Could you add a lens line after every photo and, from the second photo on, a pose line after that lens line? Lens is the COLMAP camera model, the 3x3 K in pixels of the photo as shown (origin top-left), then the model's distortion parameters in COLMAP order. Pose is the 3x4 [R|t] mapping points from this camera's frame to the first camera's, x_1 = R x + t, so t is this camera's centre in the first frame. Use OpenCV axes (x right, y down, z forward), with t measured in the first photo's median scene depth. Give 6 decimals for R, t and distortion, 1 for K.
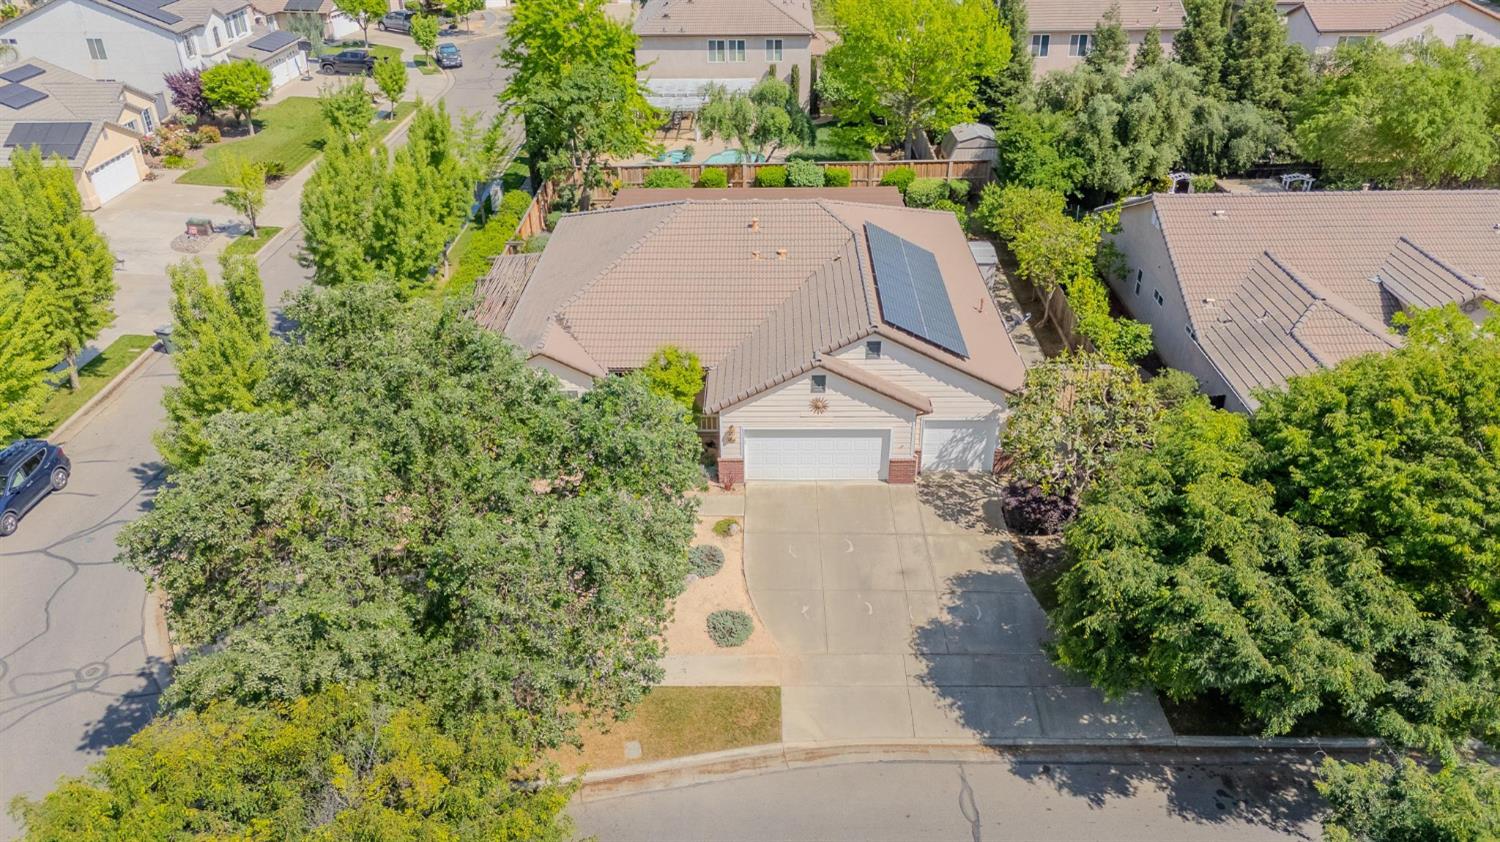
lens RADIAL K [[1108.9, 0, 750.0], [0, 1108.9, 421.0], [0, 0, 1]] dist [0.065465, -0.057298]
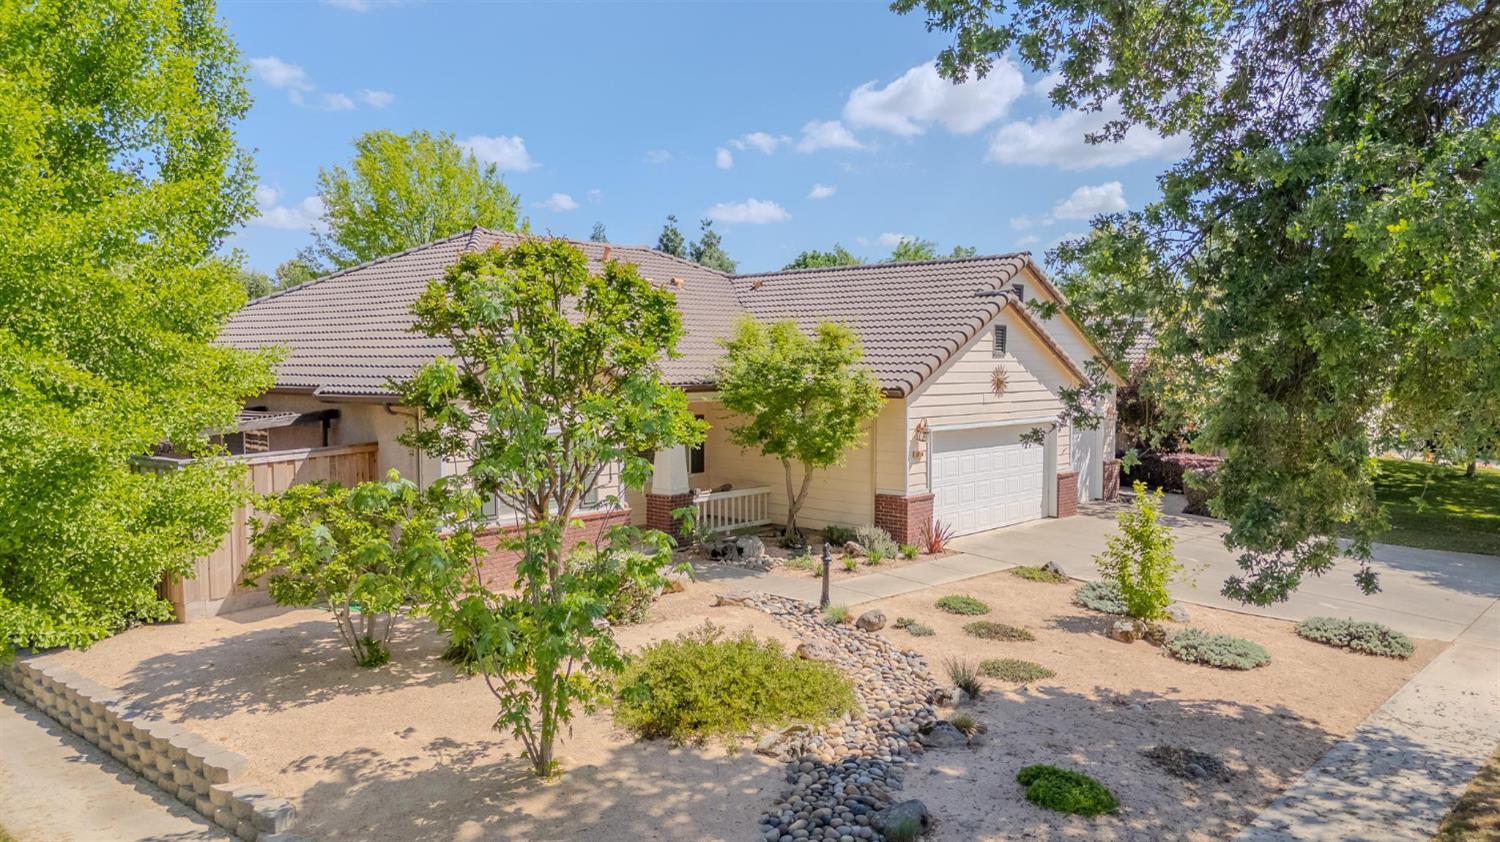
lens RADIAL K [[1093.5, 0, 769.5], [0, 1093.5, 423.1], [0, 0, 1]] dist [0.063055, -0.051130]
pose [[0.651234, -0.040188, 0.757812, -0.316976], [0.367528, 0.890374, -0.268621, 0.080682], [-0.663940, 0.453452, 0.594613, 0.480228]]
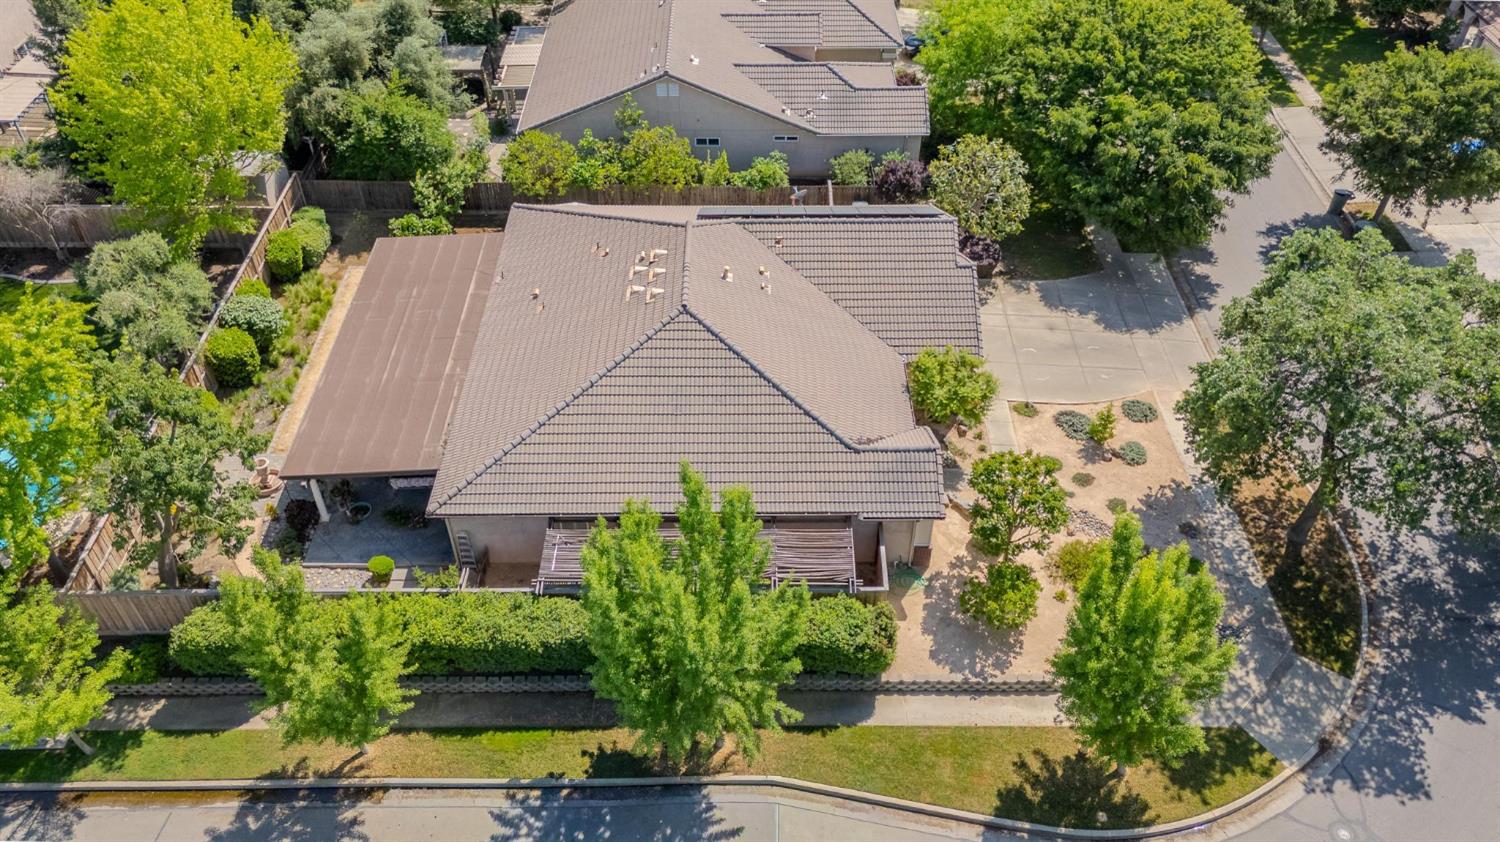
lens RADIAL K [[1117.0, 0, 752.5], [0, 1117.0, 414.1], [0, 0, 1]] dist [0.065172, -0.058093]
pose [[-0.010244, -0.668427, 0.743707, -0.612389], [0.488565, 0.645583, 0.586965, -0.504267], [-0.872467, 0.369362, 0.319957, 0.559455]]
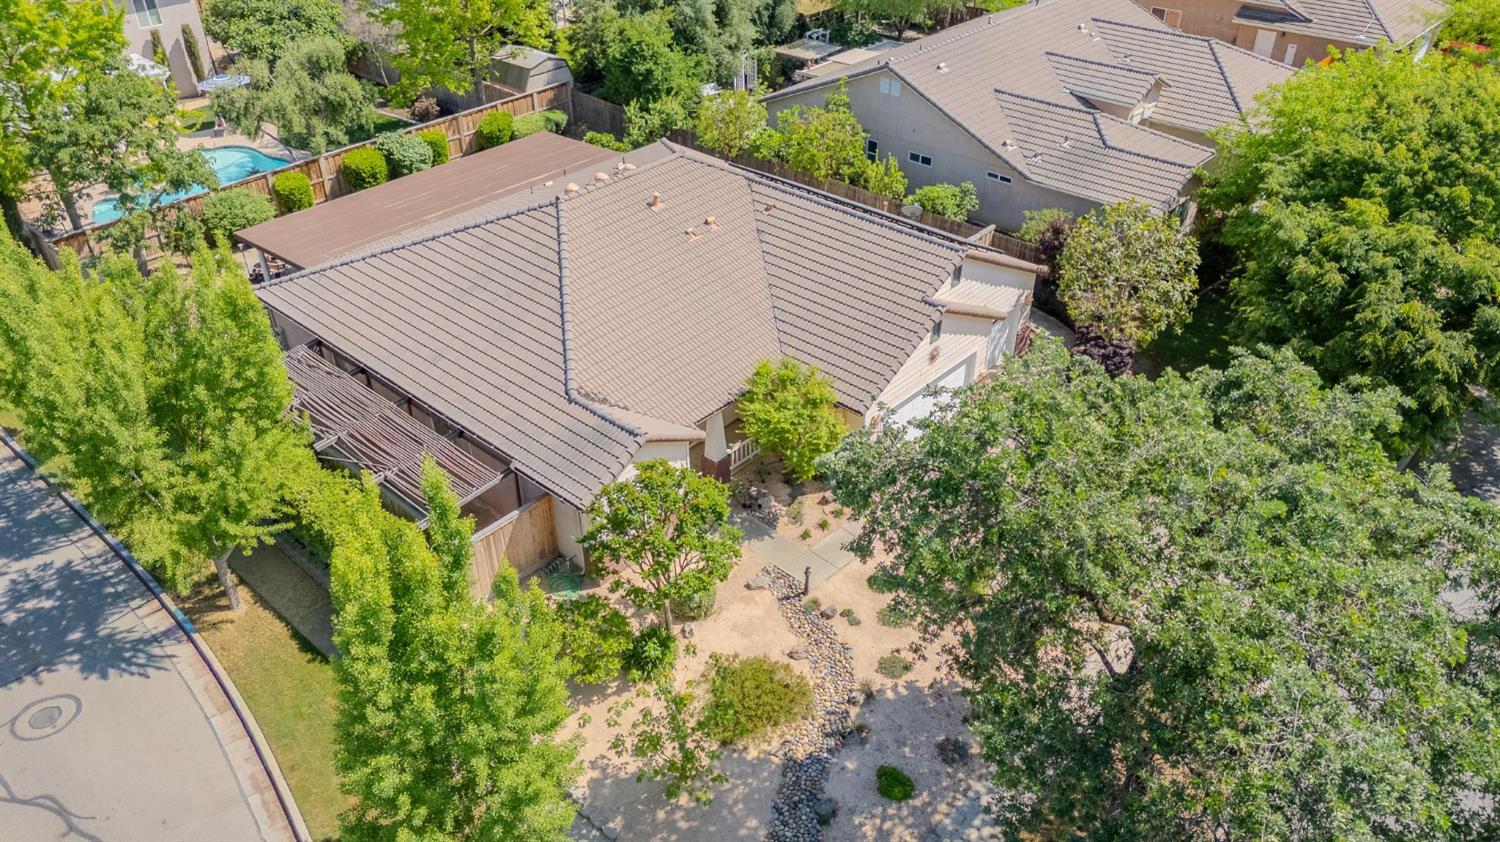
lens RADIAL K [[1093.5, 0, 769.5], [0, 1093.5, 423.1], [0, 0, 1]] dist [0.063055, -0.051130]
pose [[0.660937, -0.422436, 0.620250, -0.396958], [0.367055, 0.902877, 0.223793, -0.140090], [-0.654548, 0.079753, 0.751802, 0.274922]]
